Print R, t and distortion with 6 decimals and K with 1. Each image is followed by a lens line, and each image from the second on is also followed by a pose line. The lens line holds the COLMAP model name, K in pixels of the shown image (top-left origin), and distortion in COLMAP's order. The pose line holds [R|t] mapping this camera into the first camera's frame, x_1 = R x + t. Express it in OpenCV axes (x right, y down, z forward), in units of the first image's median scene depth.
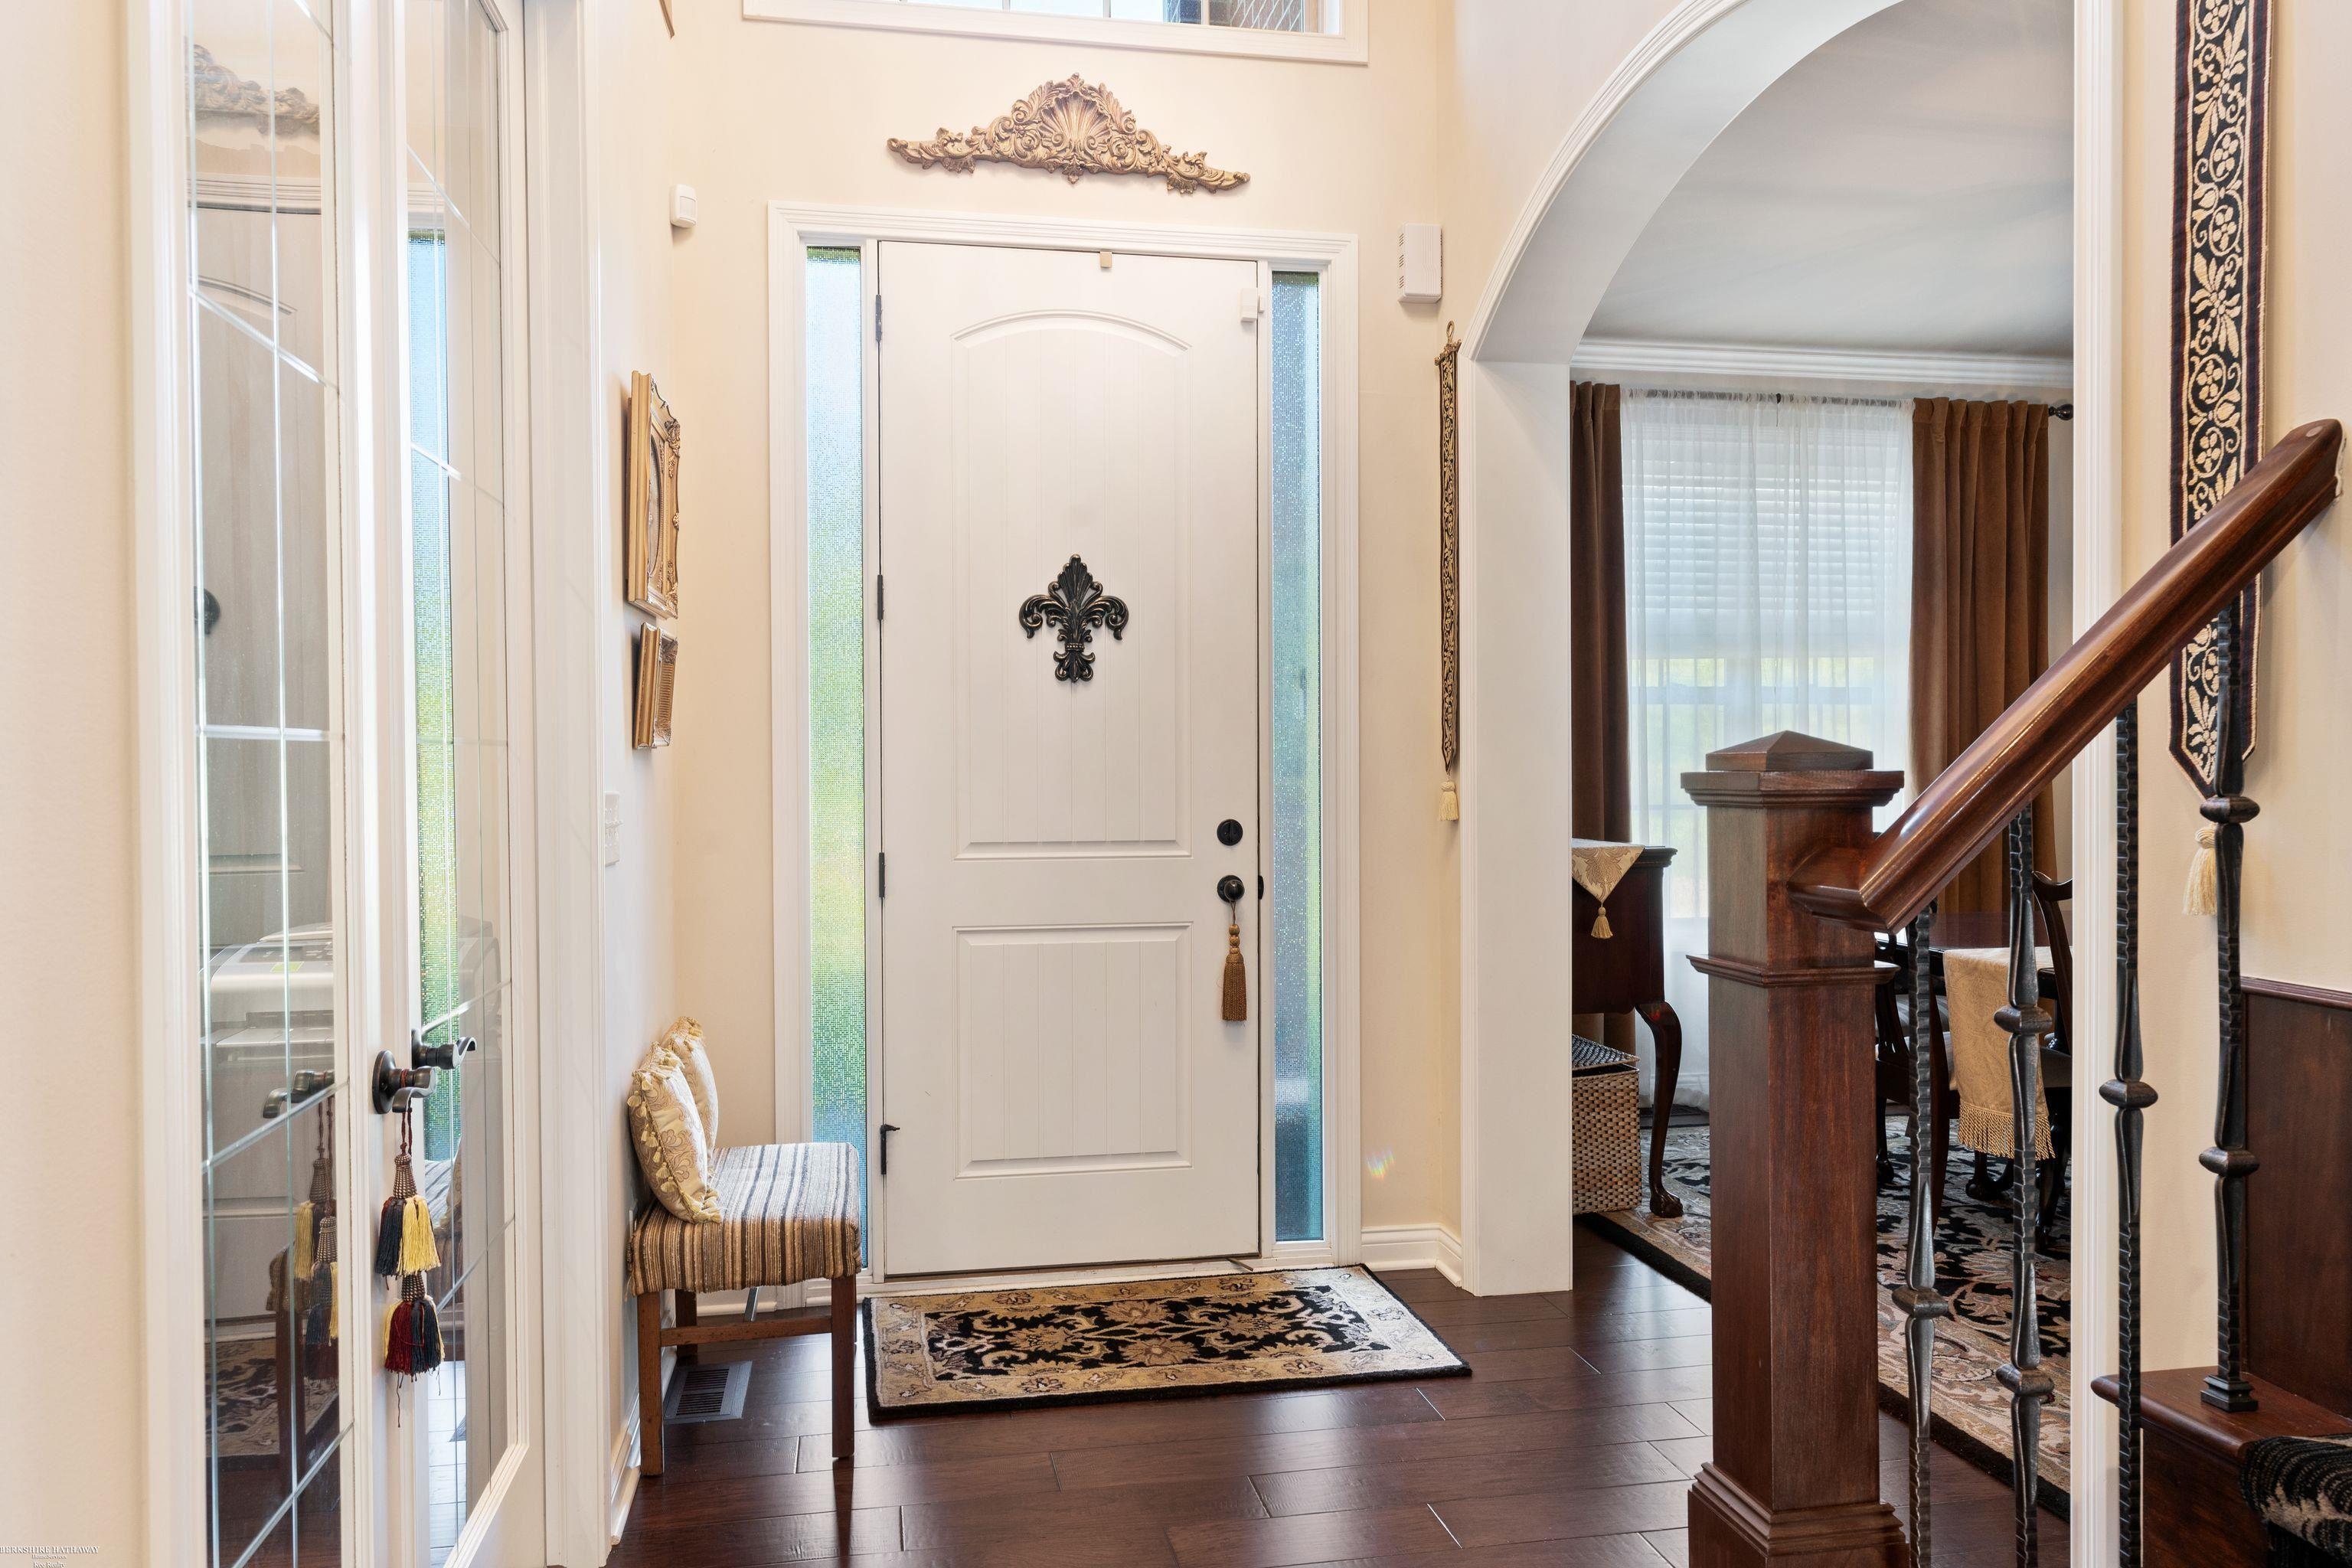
lens RADIAL K [[1636.5, 0, 1172.8], [0, 1636.5, 784.7], [0, 0, 1]] dist [-0.001015, 0.001721]
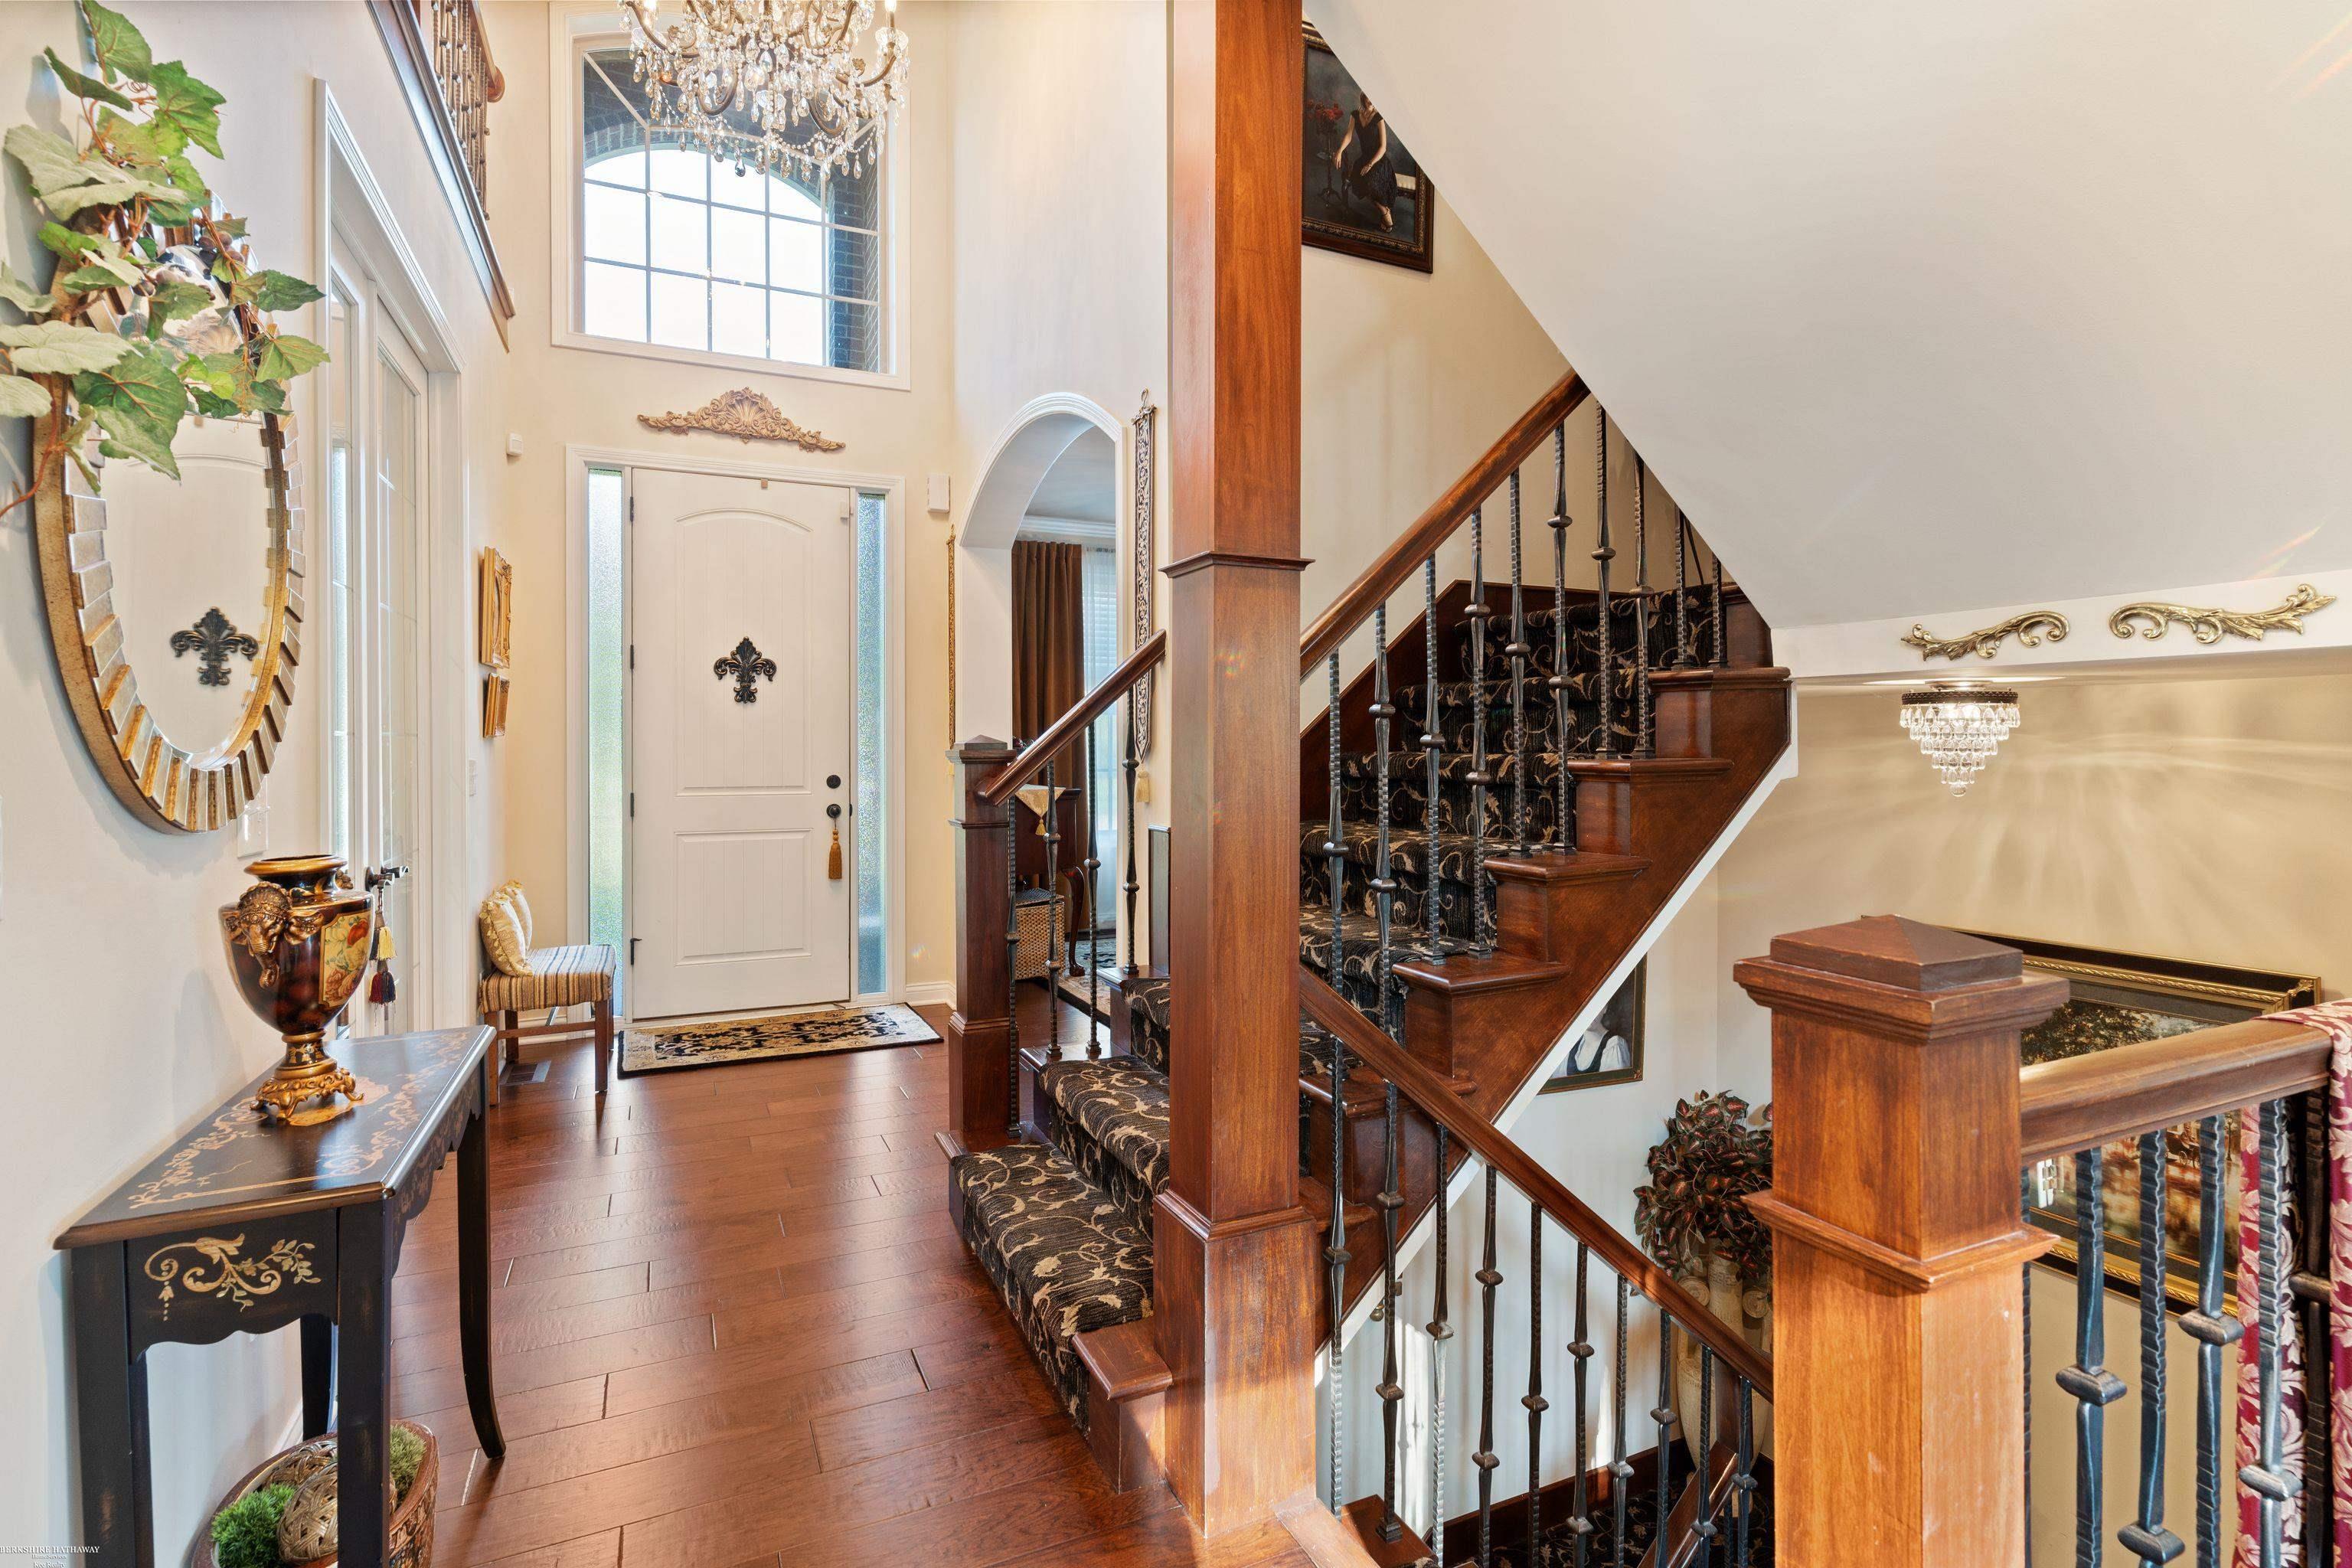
lens RADIAL K [[1136.0, 0, 1242.3], [0, 1136.0, 746.5], [0, 0, 1]] dist [-0.001827, 0.001253]
pose [[0.959694, 0.003030, 0.281031, 0.127882], [0.000497, 0.999922, -0.012475, 0.005003], [-0.281046, 0.012112, 0.959618, -0.447480]]
